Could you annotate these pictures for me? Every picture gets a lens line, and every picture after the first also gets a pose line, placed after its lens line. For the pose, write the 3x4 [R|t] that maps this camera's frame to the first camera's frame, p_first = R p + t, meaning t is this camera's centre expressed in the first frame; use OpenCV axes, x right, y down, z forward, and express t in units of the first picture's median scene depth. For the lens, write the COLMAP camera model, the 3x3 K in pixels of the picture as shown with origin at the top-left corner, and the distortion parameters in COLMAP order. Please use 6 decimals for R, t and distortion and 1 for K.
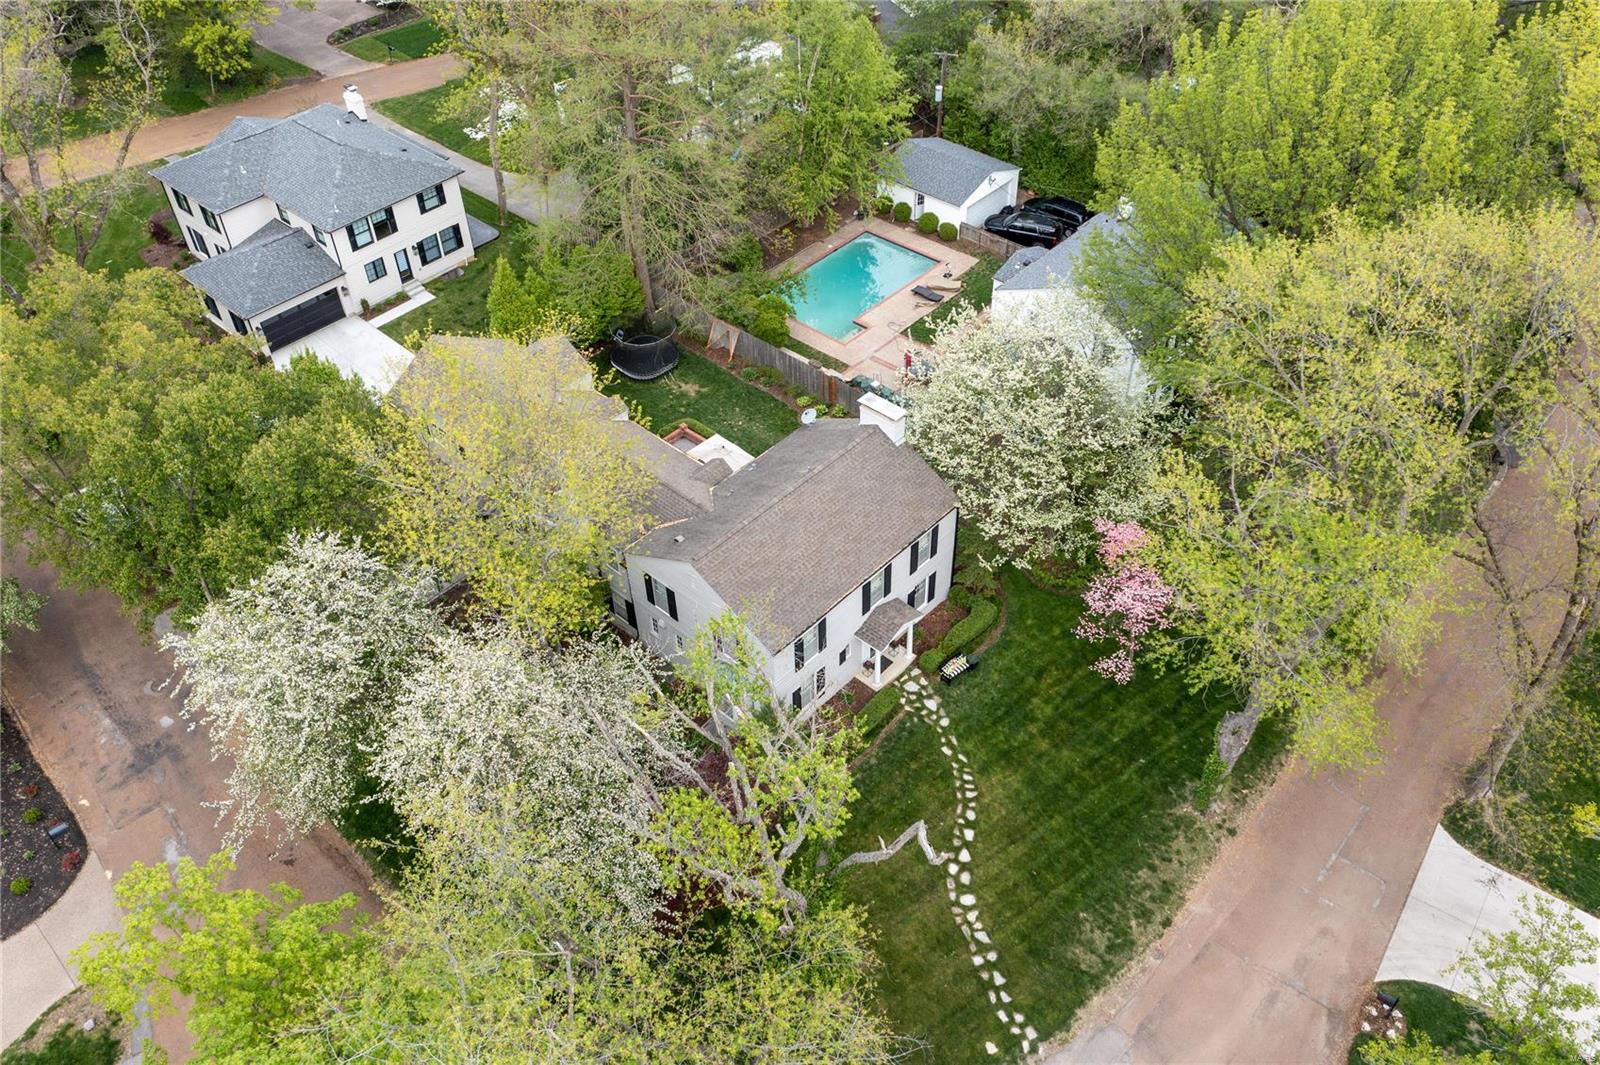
lens RADIAL K [[1269.3, 0, 802.0], [0, 1269.3, 533.1], [0, 0, 1]] dist [0.000450, 0.005011]
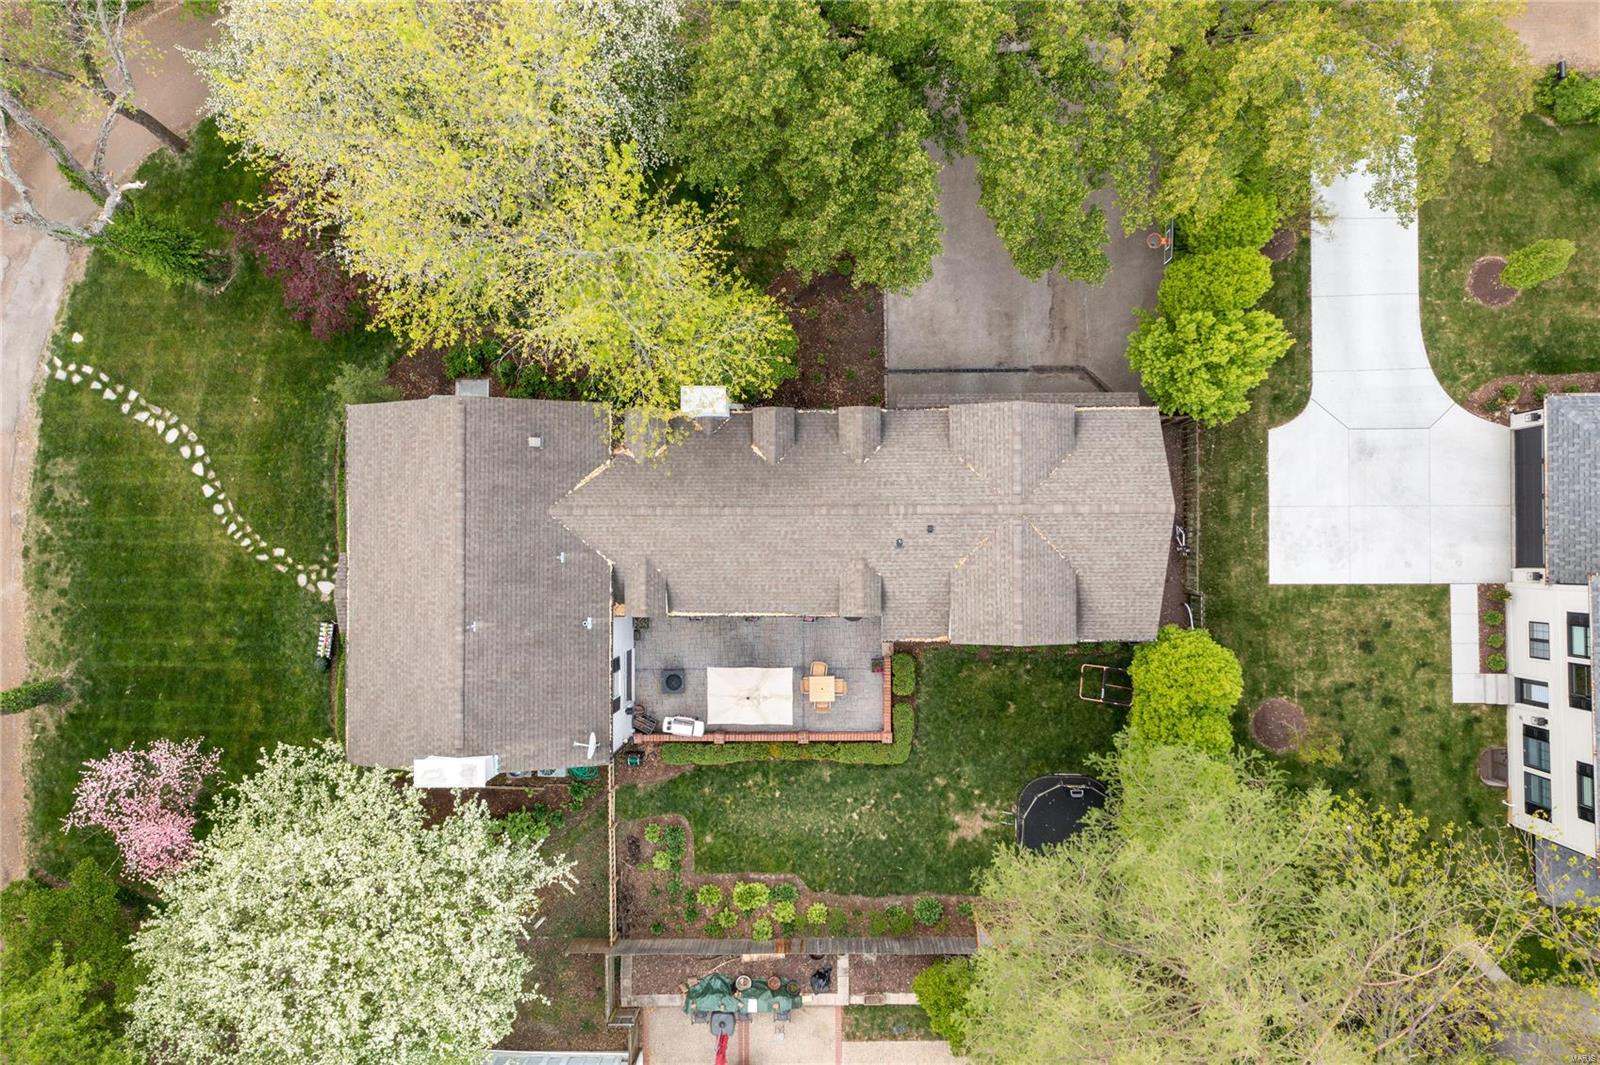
lens RADIAL K [[1269.3, 0, 803.1], [0, 1269.3, 530.7], [0, 0, 1]] dist [0.000450, 0.005011]
pose [[-0.732807, 0.679831, 0.028691, -0.195555], [-0.431354, -0.496751, 0.753109, -0.660261], [0.526239, 0.539508, 0.657270, 0.579374]]
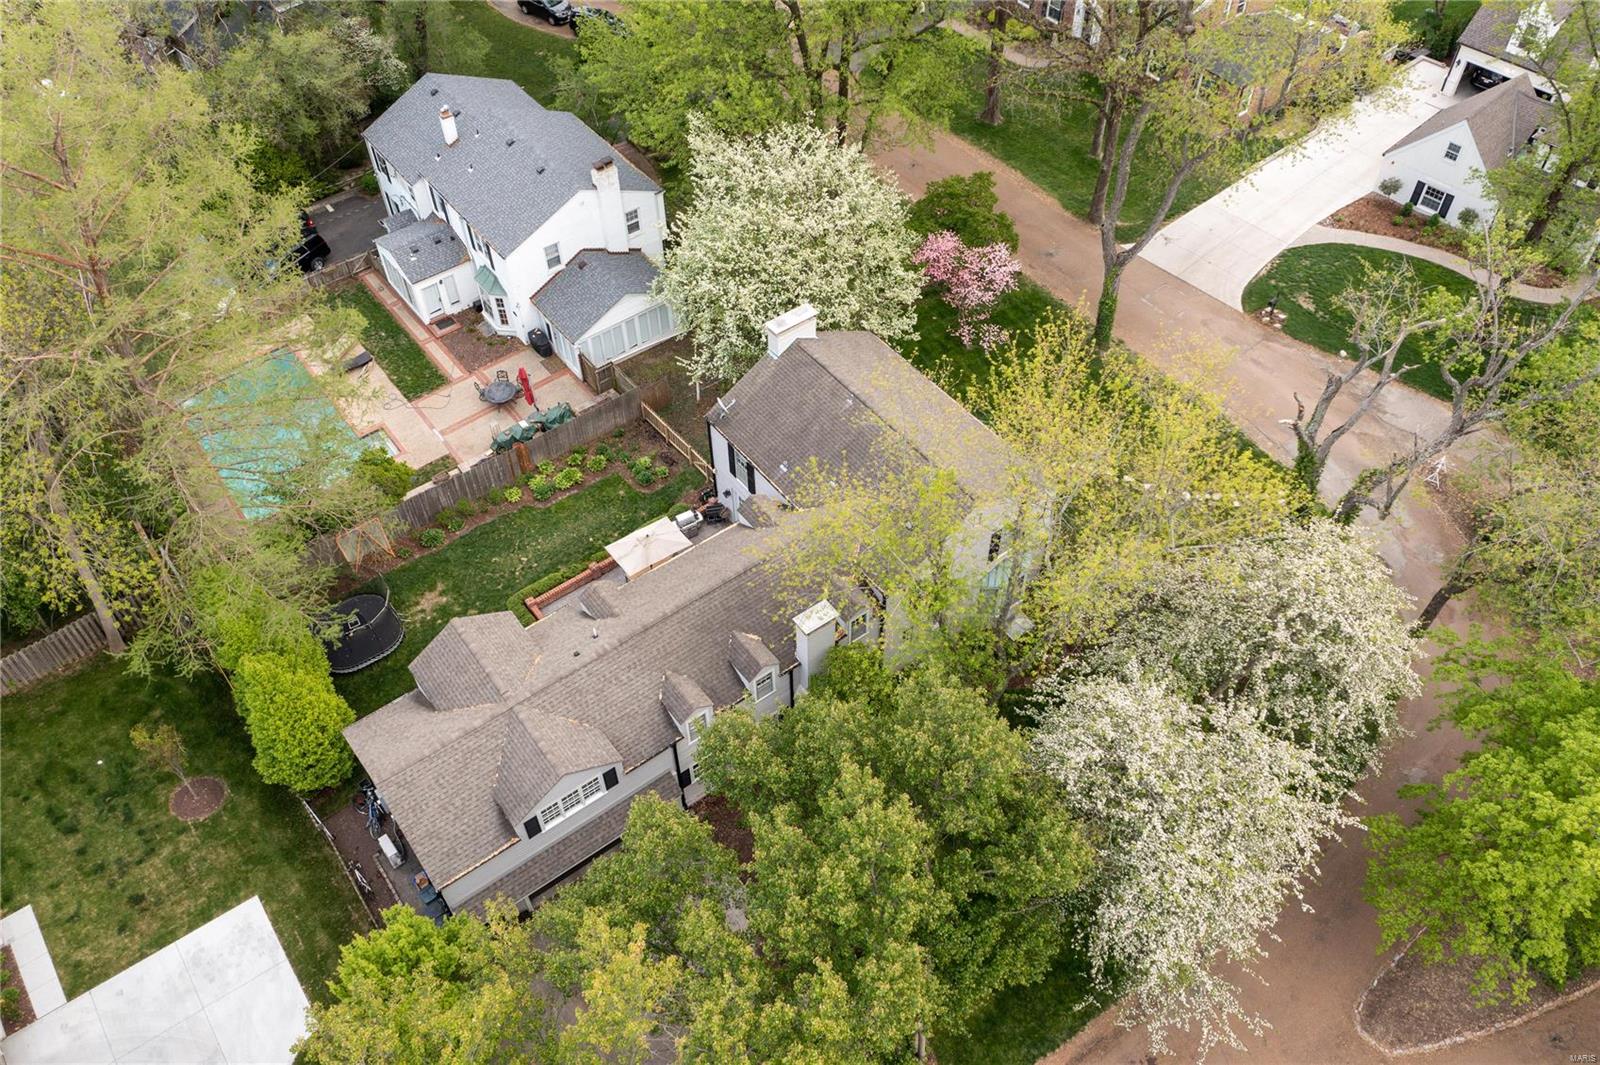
lens RADIAL K [[1269.3, 0, 799.3], [0, 1269.3, 533.1], [0, 0, 1]] dist [0.000450, 0.005011]
pose [[0.186343, -0.732082, 0.655234, -0.680885], [0.677883, 0.578542, 0.453612, -0.439004], [-0.711162, 0.359645, 0.604073, 0.495064]]
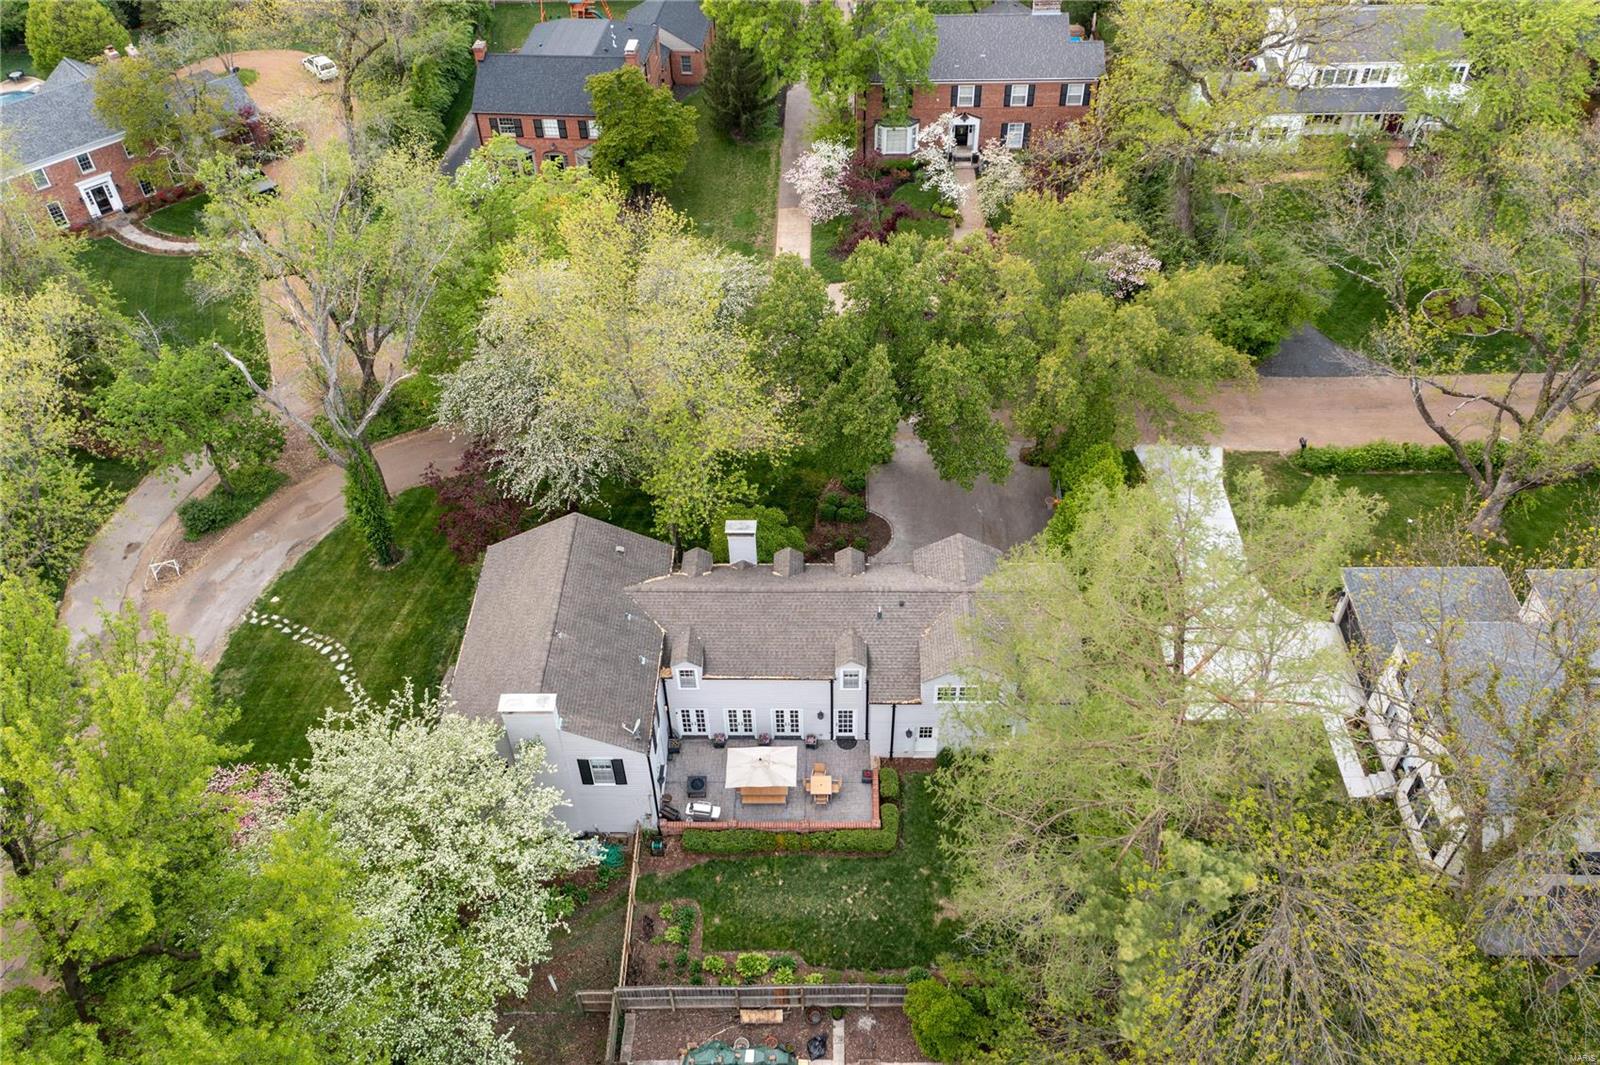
lens RADIAL K [[1269.3, 0, 802.8], [0, 1269.3, 530.3], [0, 0, 1]] dist [0.000450, 0.005011]
pose [[-0.746382, 0.491746, -0.448441, 0.264860], [-0.424249, 0.167598, 0.889901, -1.017497], [0.512763, 0.854457, 0.083531, 0.939364]]
